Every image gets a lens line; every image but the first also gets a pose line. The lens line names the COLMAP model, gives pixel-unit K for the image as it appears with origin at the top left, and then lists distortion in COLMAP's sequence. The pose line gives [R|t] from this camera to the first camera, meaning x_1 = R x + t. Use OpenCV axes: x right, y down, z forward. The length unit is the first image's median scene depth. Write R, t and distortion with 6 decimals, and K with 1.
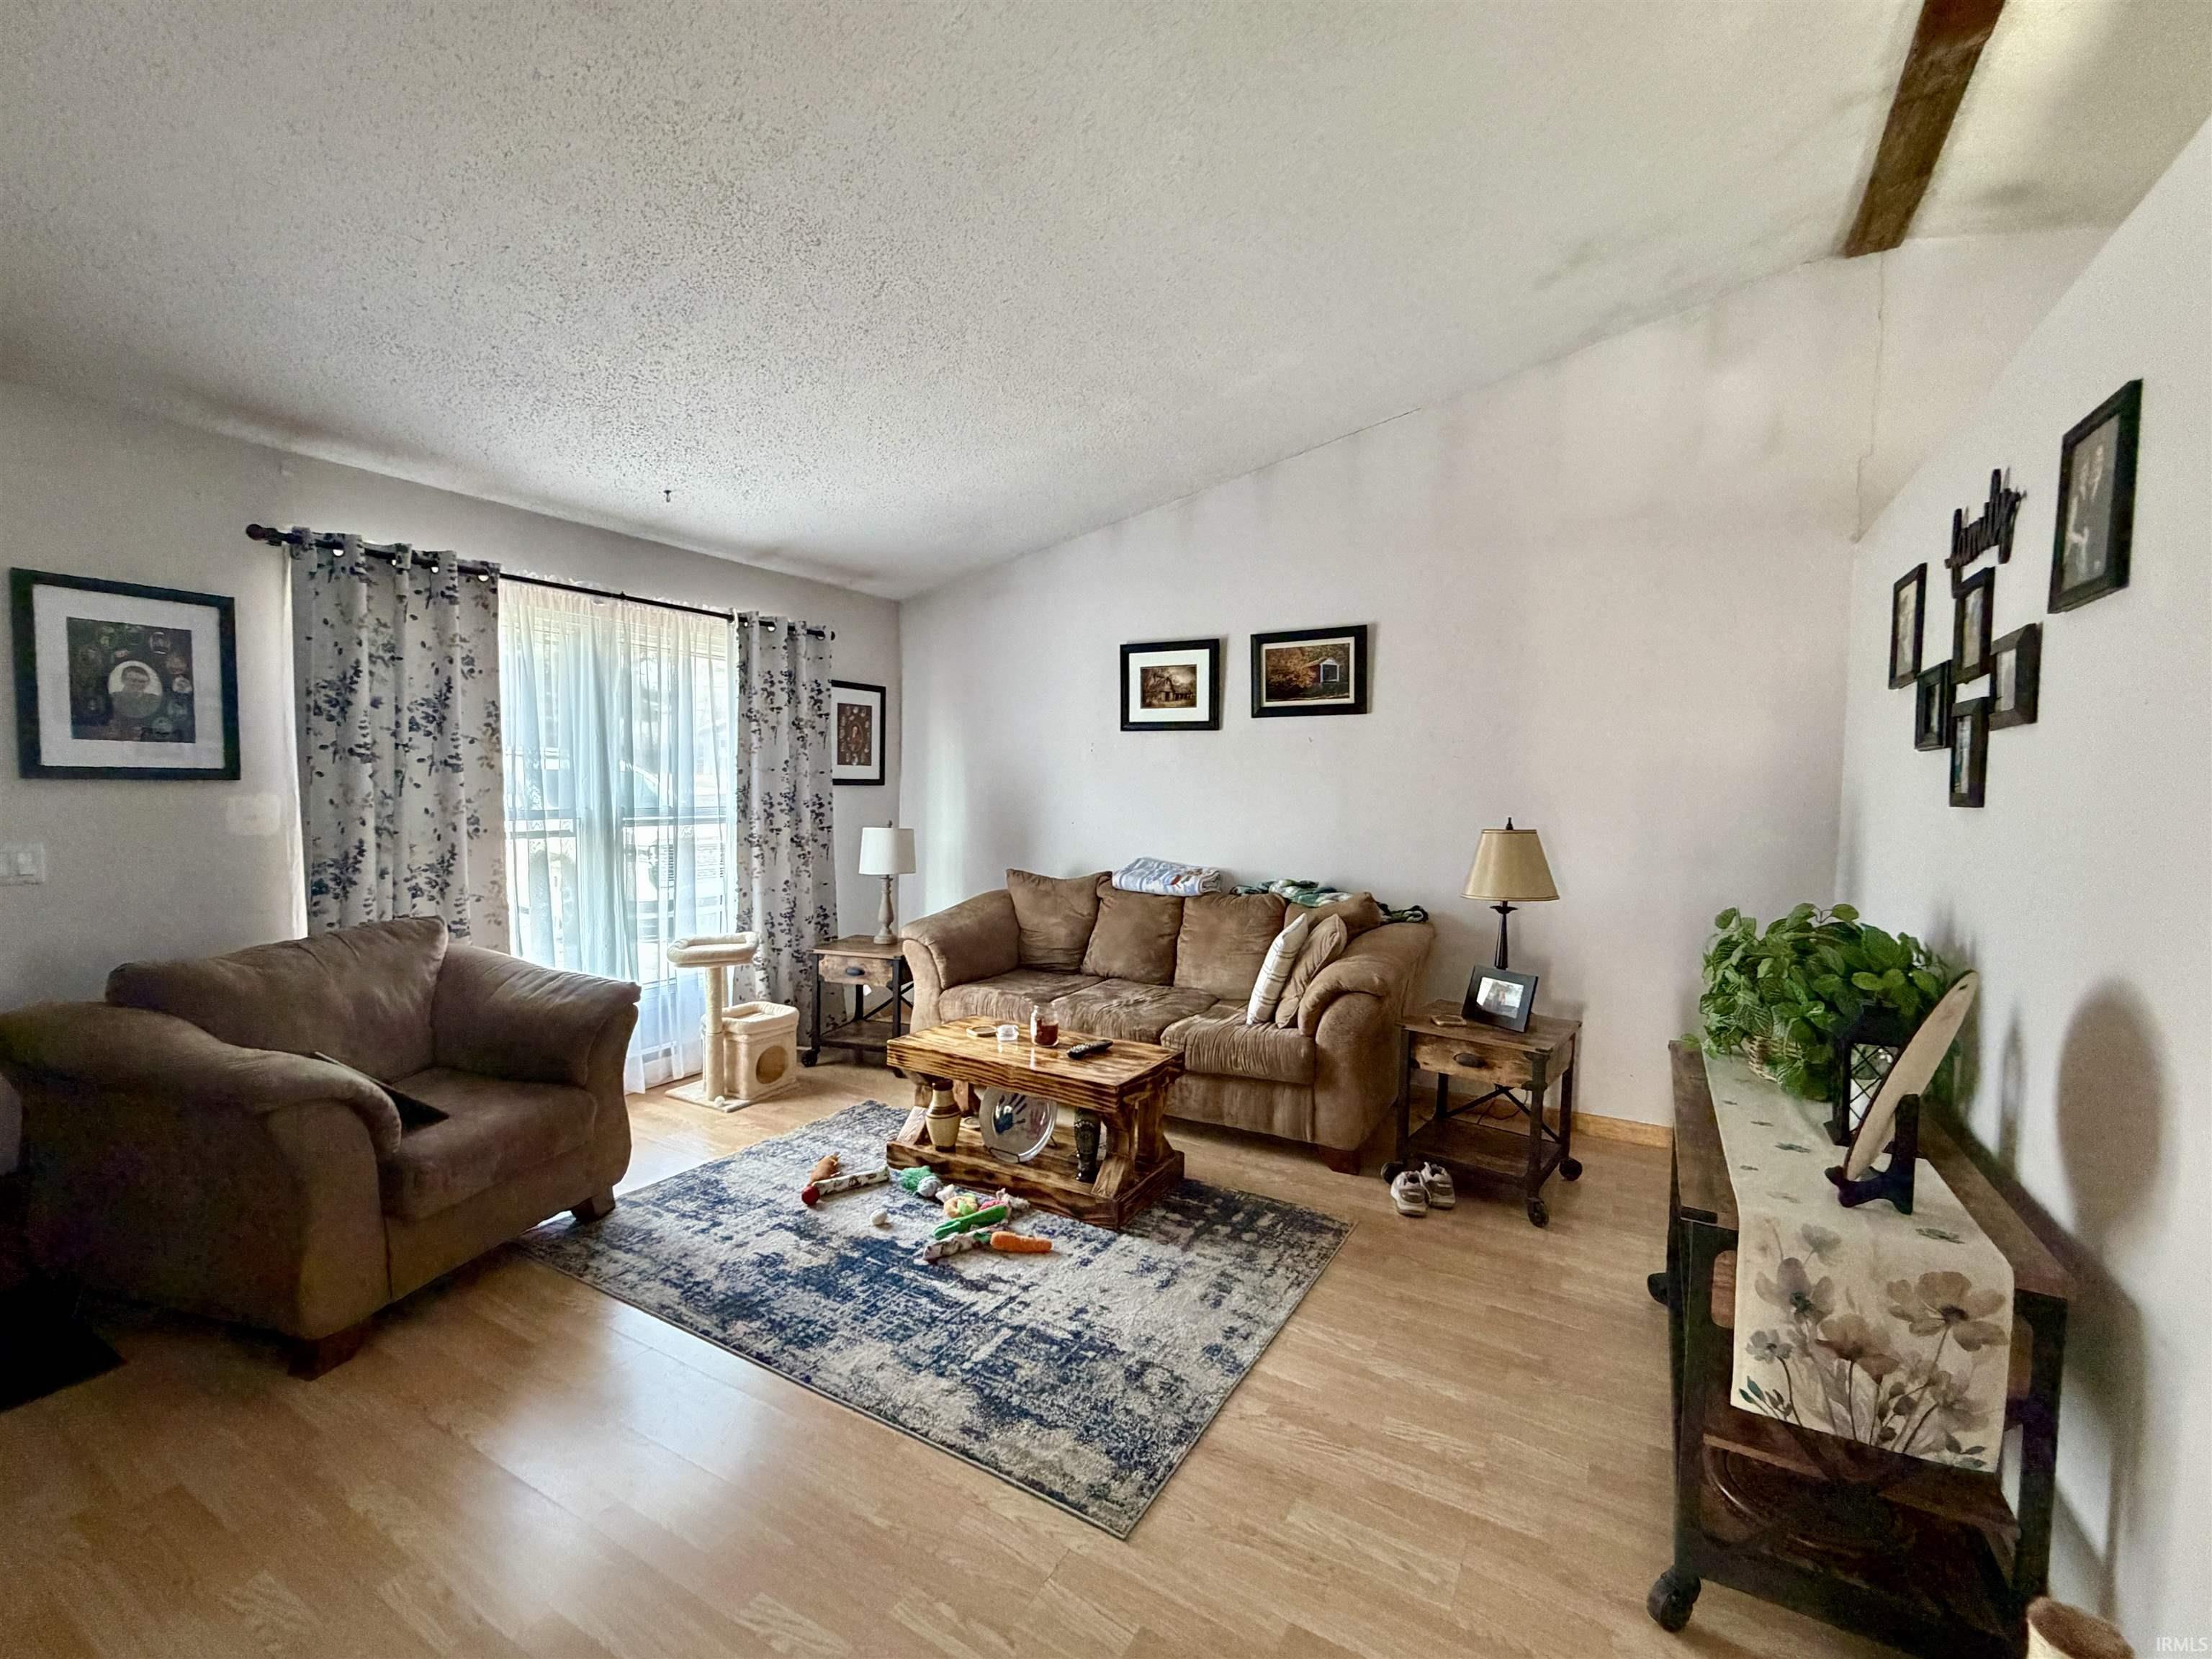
lens RADIAL K [[918.3, 0, 1106.0], [0, 918.3, 829.5], [0, 0, 1]] dist [0.000040, -0.000083]
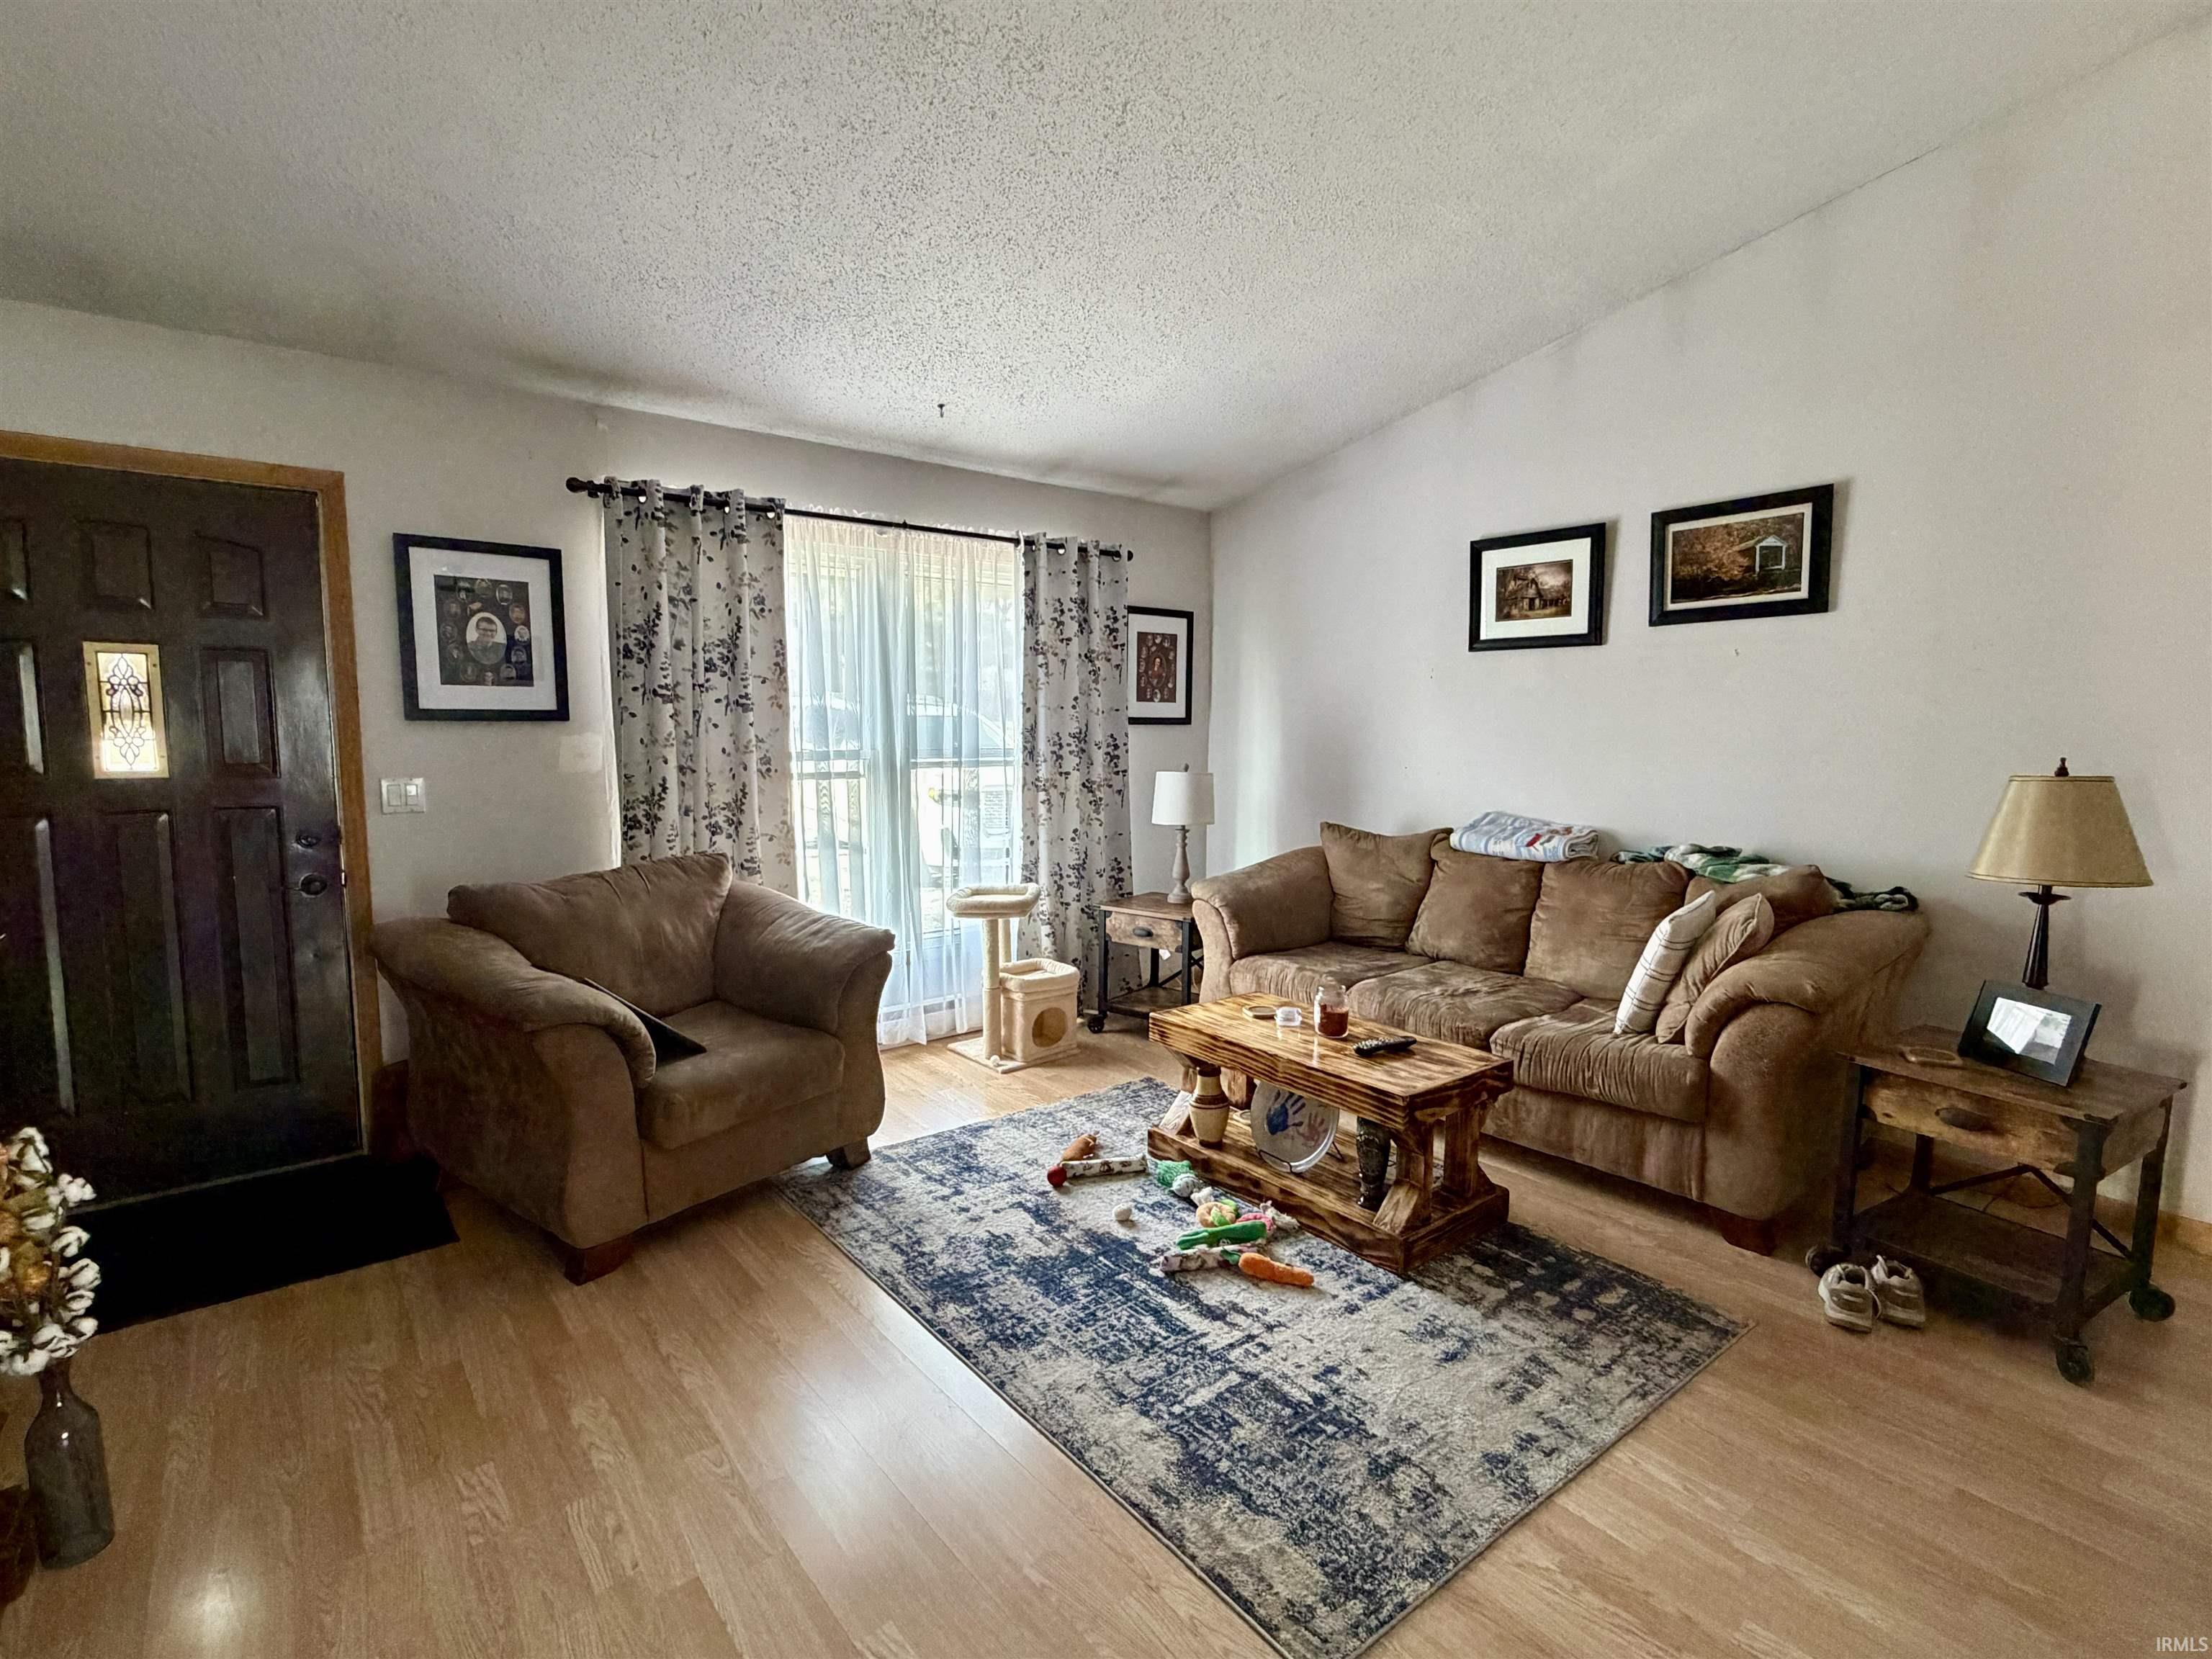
lens RADIAL K [[1033.3, 0, 1106.0], [0, 1033.3, 829.5], [0, 0, 1]] dist [0.001006, -0.001044]
pose [[0.935538, 0.025065, -0.352335, 0.066560], [-0.008027, 0.998730, 0.049735, 0.007158], [0.353134, -0.043700, 0.934552, 0.076840]]
